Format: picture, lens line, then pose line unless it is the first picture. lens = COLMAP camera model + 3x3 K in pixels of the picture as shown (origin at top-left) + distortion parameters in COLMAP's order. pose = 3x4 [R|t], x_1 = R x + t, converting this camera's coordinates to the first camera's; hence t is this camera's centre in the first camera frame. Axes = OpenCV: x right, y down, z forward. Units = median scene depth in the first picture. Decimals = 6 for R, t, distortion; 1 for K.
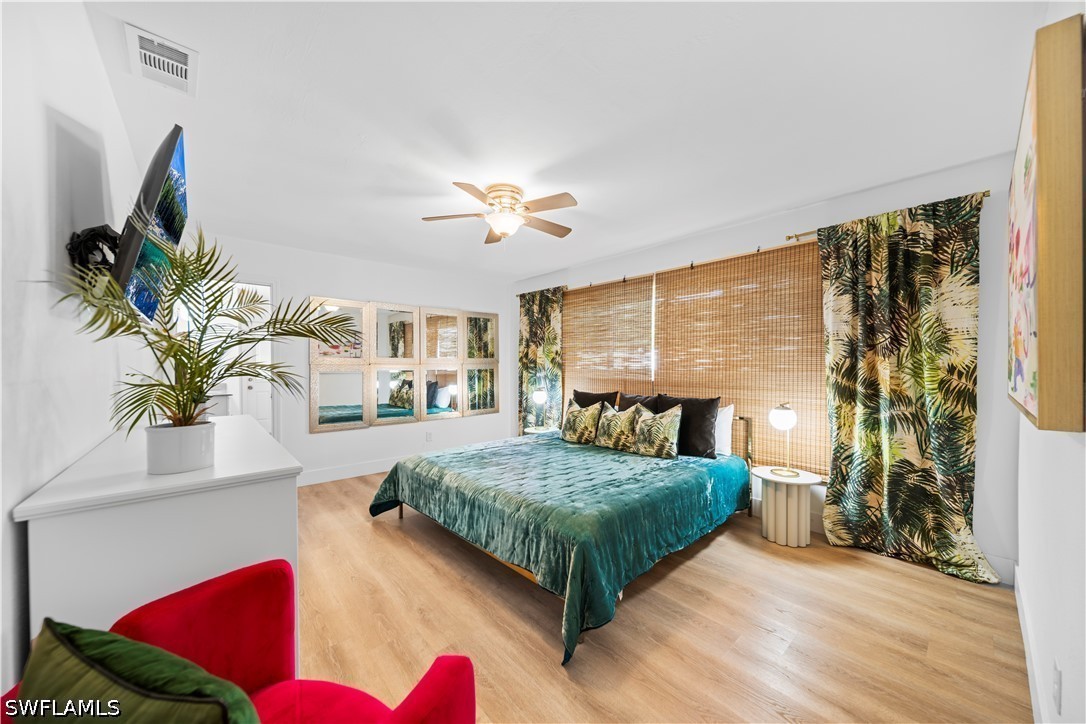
lens RADIAL K [[384.4, 0, 551.5], [0, 384.4, 366.7], [0, 0, 1]] dist [-0.001699, -0.000054]
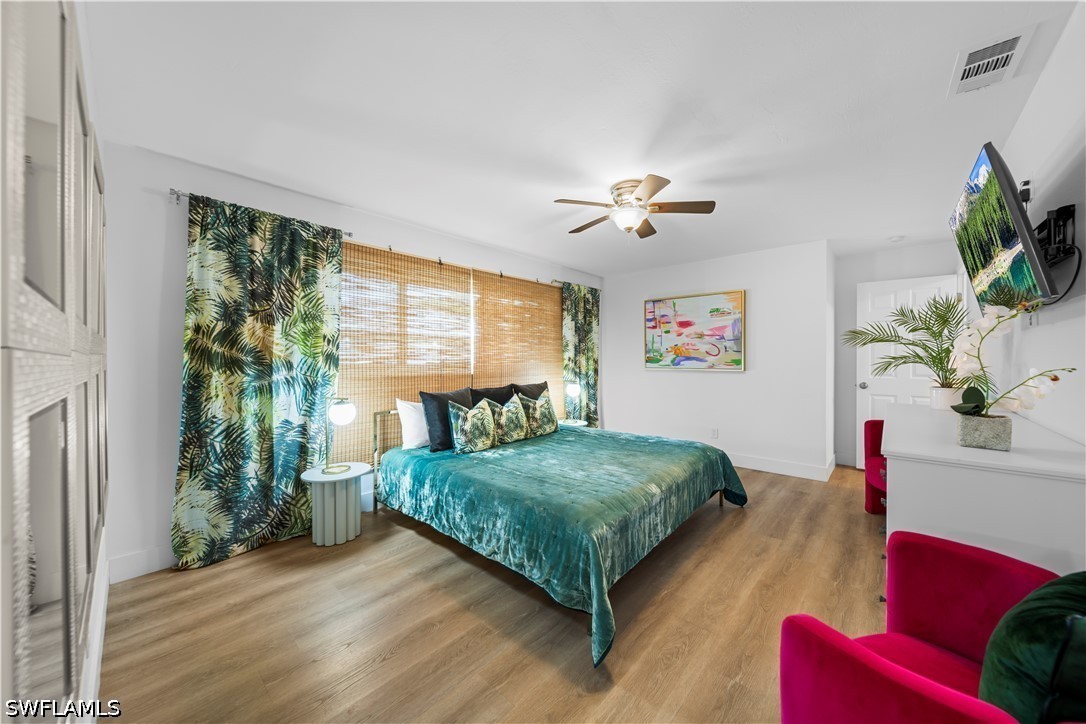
lens RADIAL K [[384.4, 0, 545.1], [0, 384.4, 359.0], [0, 0, 1]] dist [-0.001699, -0.000054]
pose [[-0.090272, 0.003357, 0.995911, -0.795309], [0.008389, 0.999961, -0.002610, 0.001355], [-0.995882, 0.008119, -0.090297, 0.942527]]
